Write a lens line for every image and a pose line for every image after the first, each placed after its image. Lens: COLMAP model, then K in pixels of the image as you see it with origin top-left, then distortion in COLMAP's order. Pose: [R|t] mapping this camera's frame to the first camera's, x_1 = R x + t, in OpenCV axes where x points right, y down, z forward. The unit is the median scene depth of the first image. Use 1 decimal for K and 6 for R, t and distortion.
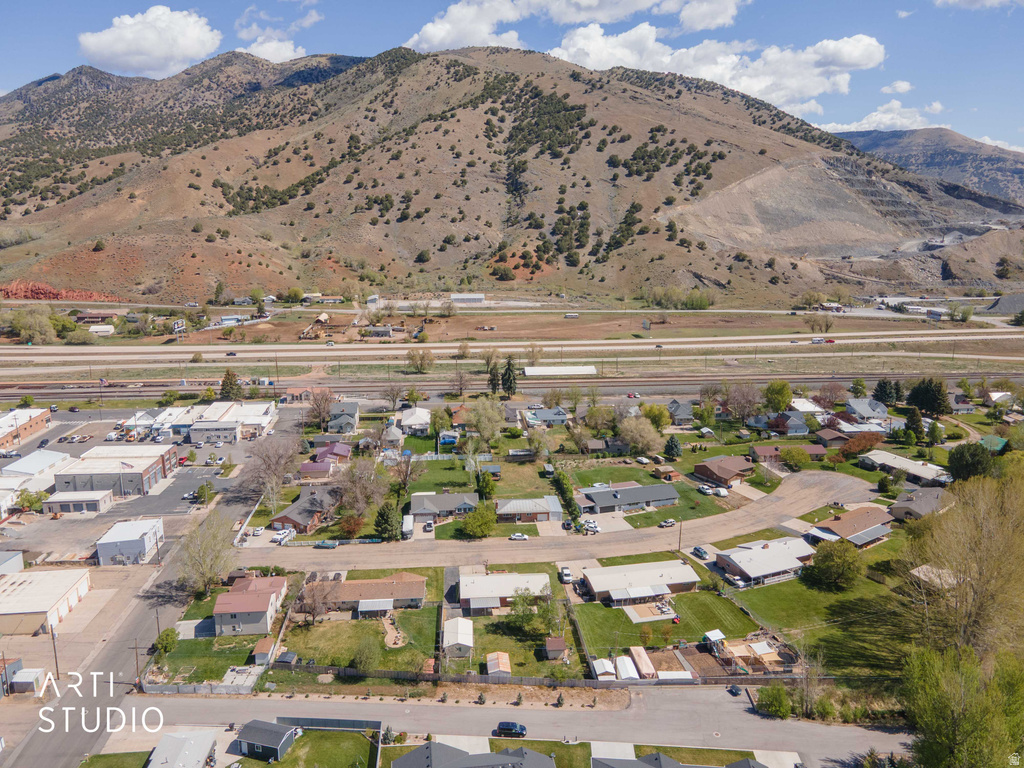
lens RADIAL K [[744.7, 0, 502.6], [0, 744.7, 379.7], [0, 0, 1]] dist [0.026343, 0.029456]
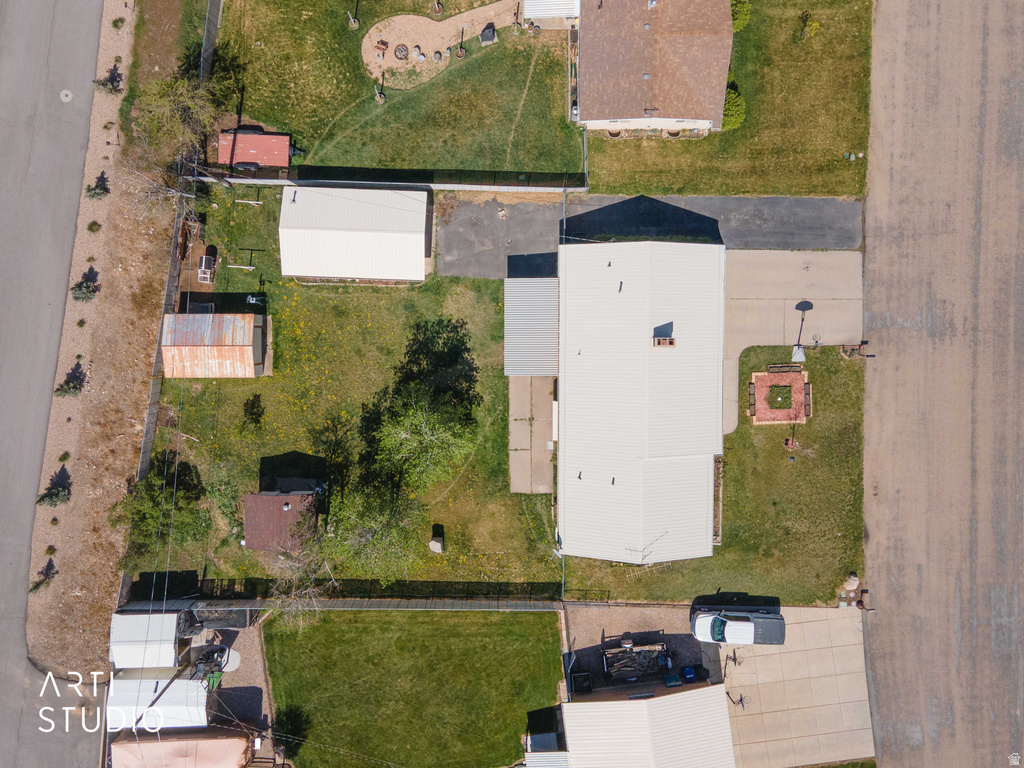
lens RADIAL K [[744.7, 0, 502.6], [0, 744.7, 379.7], [0, 0, 1]] dist [0.026343, 0.029456]
pose [[-0.088681, 0.995649, 0.028608, -0.002347], [-0.211564, -0.046894, 0.976239, 0.001538], [0.973333, 0.080522, 0.214802, 0.212031]]
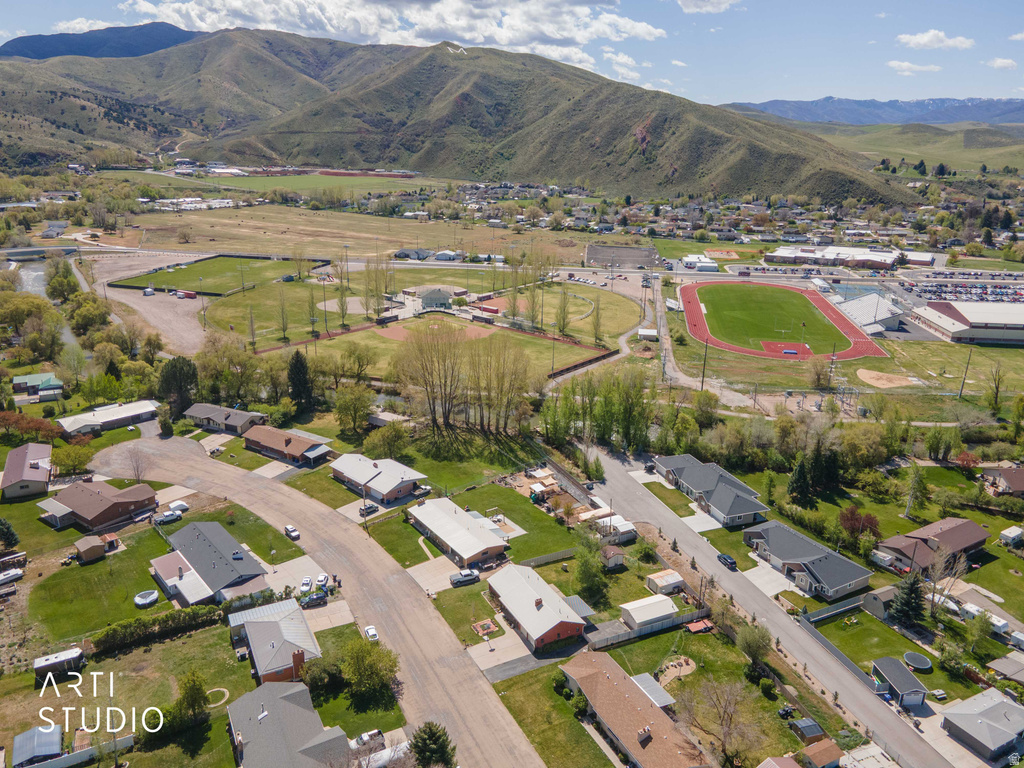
lens RADIAL K [[737.9, 0, 512.0], [0, 737.9, 384.0], [0, 0, 1]] dist [0.034474, -0.000077]
pose [[-0.385719, -0.298823, 0.872883, -0.151100], [0.189533, 0.900253, 0.391946, -0.063712], [-0.902939, 0.316621, -0.290608, 0.282737]]
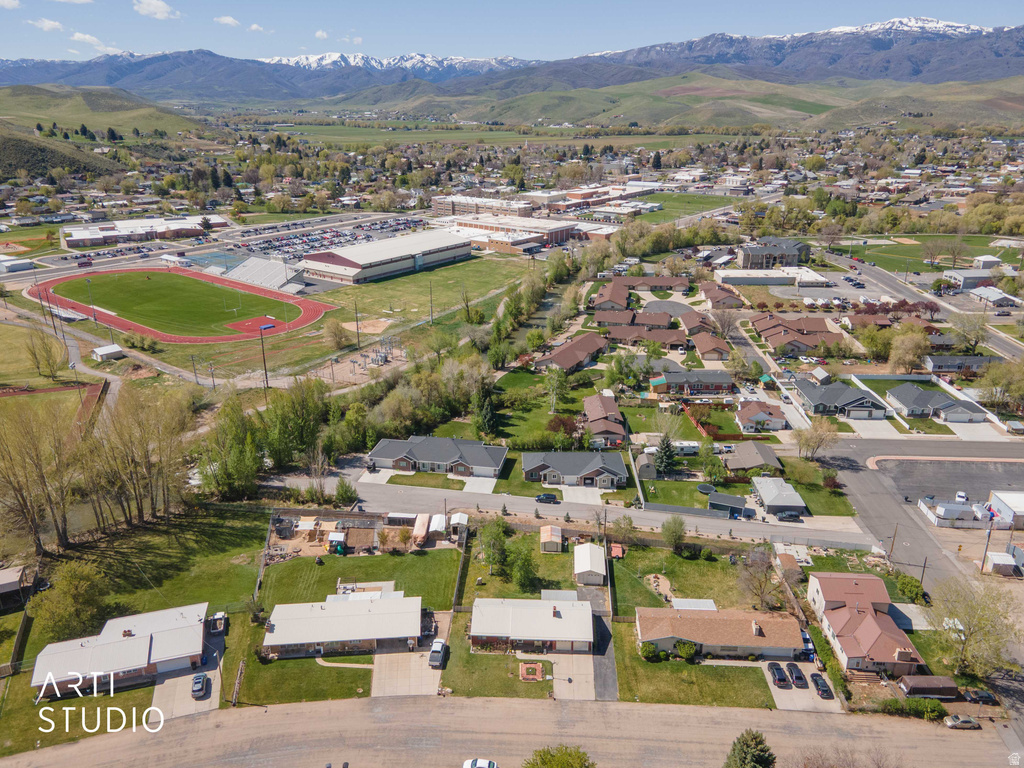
lens RADIAL K [[744.7, 0, 502.6], [0, 744.7, 379.7], [0, 0, 1]] dist [0.026343, 0.029456]
pose [[-0.990299, -0.042950, 0.132149, -0.014084], [0.035983, 0.839325, 0.542438, -0.081030], [-0.134214, 0.541931, -0.829637, 0.358525]]
